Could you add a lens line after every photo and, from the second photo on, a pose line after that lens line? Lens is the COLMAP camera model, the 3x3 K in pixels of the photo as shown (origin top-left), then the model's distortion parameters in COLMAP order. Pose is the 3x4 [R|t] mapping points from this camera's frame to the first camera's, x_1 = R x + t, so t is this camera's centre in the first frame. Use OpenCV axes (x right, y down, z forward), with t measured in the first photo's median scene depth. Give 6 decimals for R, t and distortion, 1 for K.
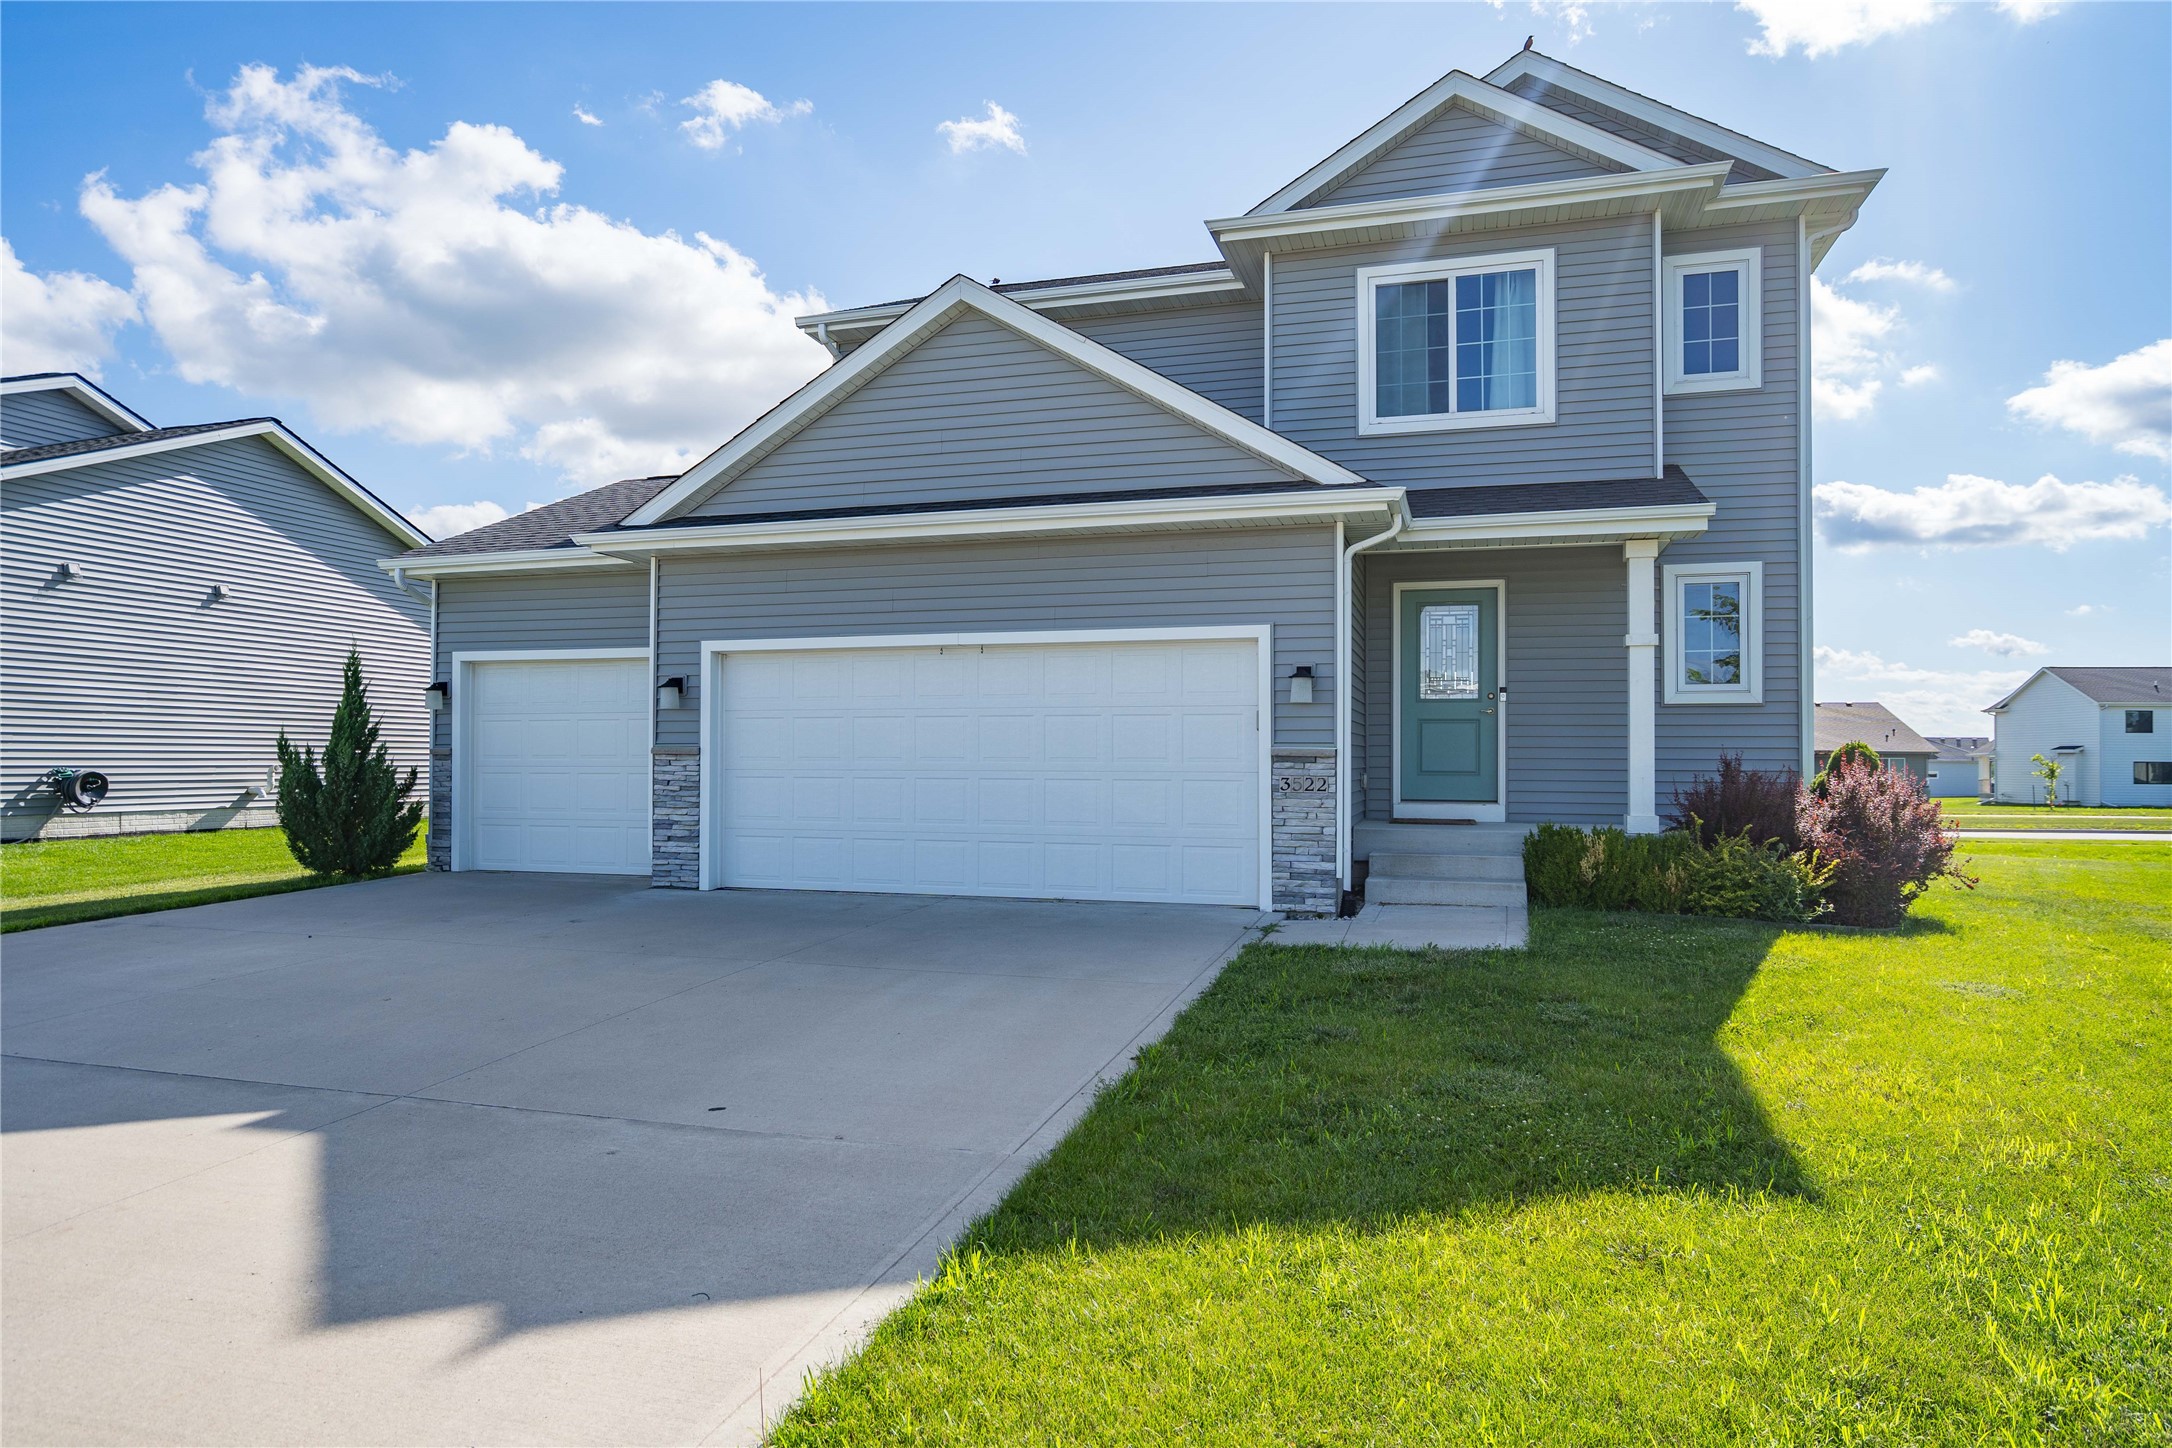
lens RADIAL K [[1243.6, 0, 1086.0], [0, 1243.6, 724.0], [0, 0, 1]] dist [-0.008035, -0.001173]
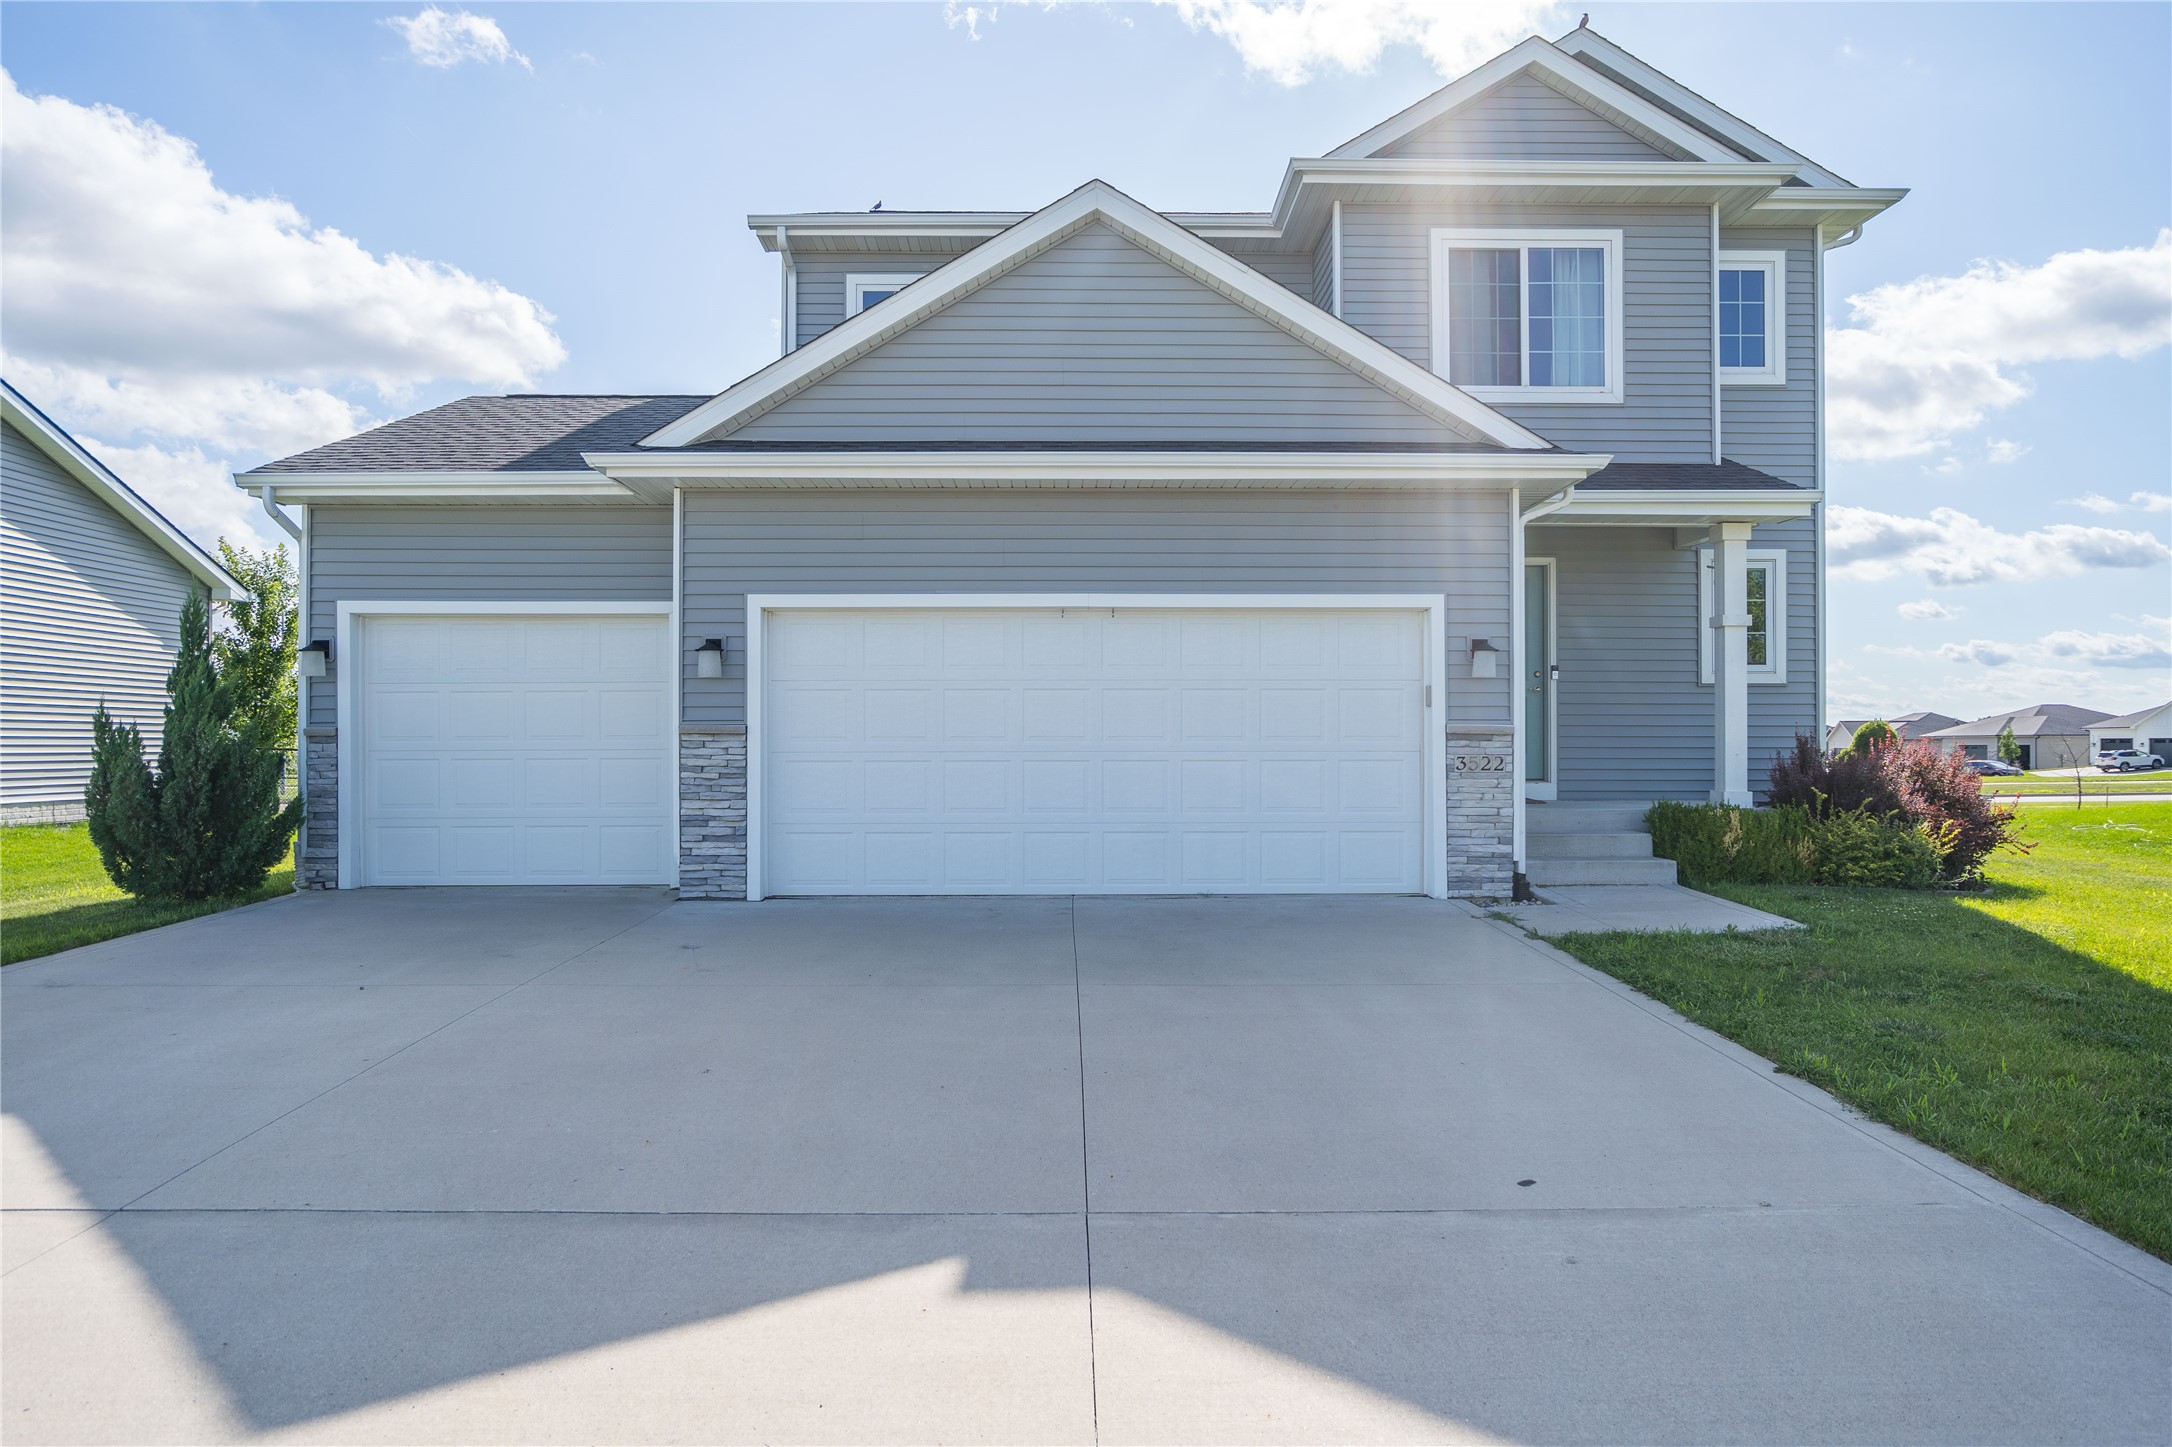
lens RADIAL K [[1266.6, 0, 1086.0], [0, 1266.6, 723.5], [0, 0, 1]] dist [-0.004442, 0.000603]
pose [[0.956012, 0.000462, 0.293326, -0.341044], [-0.004315, 0.999913, 0.012488, 0.006275], [-0.293295, -0.013204, 0.955931, 0.141970]]
